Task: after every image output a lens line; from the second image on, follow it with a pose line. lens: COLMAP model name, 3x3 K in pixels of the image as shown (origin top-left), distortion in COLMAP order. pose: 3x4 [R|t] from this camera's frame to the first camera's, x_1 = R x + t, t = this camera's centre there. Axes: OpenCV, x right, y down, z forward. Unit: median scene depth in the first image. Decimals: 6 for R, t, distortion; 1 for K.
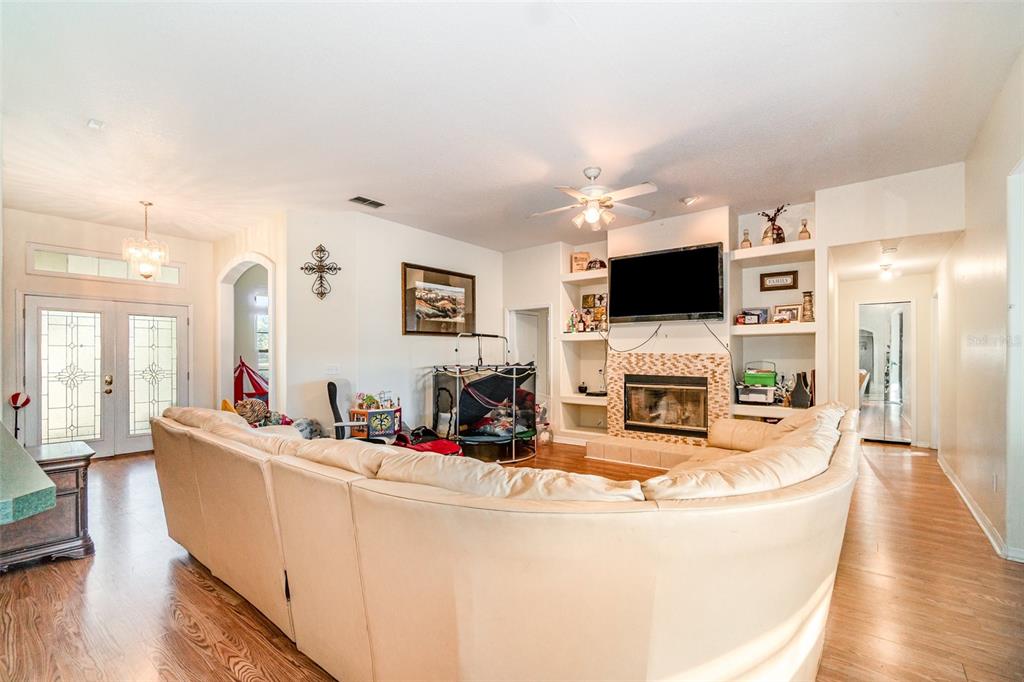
lens RADIAL K [[455.8, 0, 500.6], [0, 455.8, 358.9], [0, 0, 1]] dist [0.002787, 0.000166]
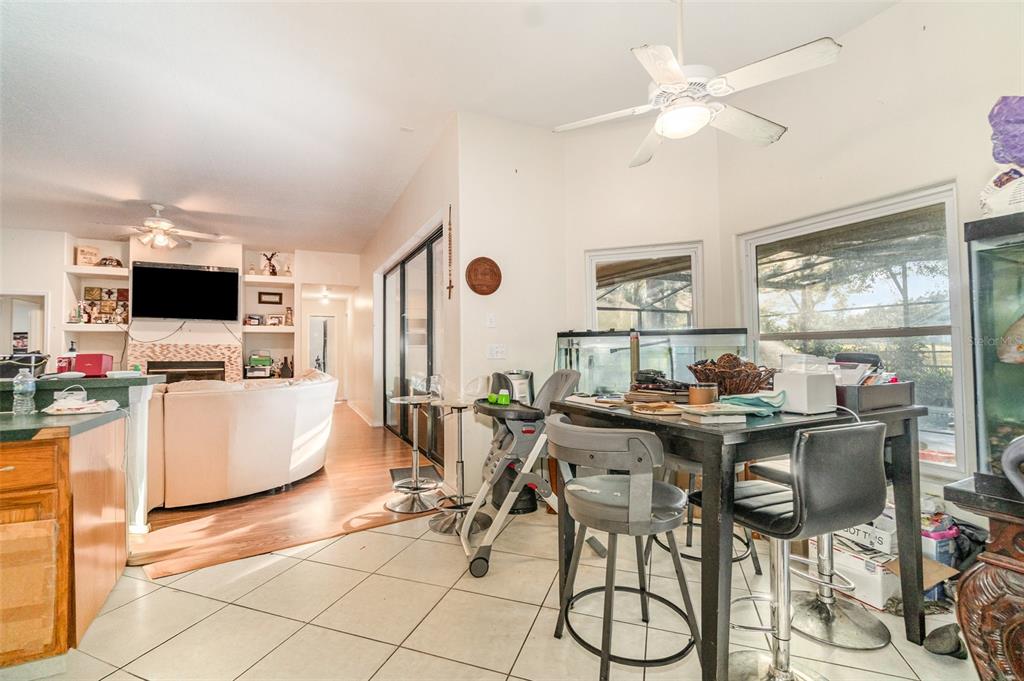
lens RADIAL K [[455.8, 0, 511.0], [0, 455.8, 340.9], [0, 0, 1]] dist [0.002787, 0.000166]
pose [[0.425399, 0.020666, 0.904770, -0.445180], [0.009381, 0.999585, -0.027242, 0.023944], [-0.904957, 0.020076, 0.425029, -0.396348]]
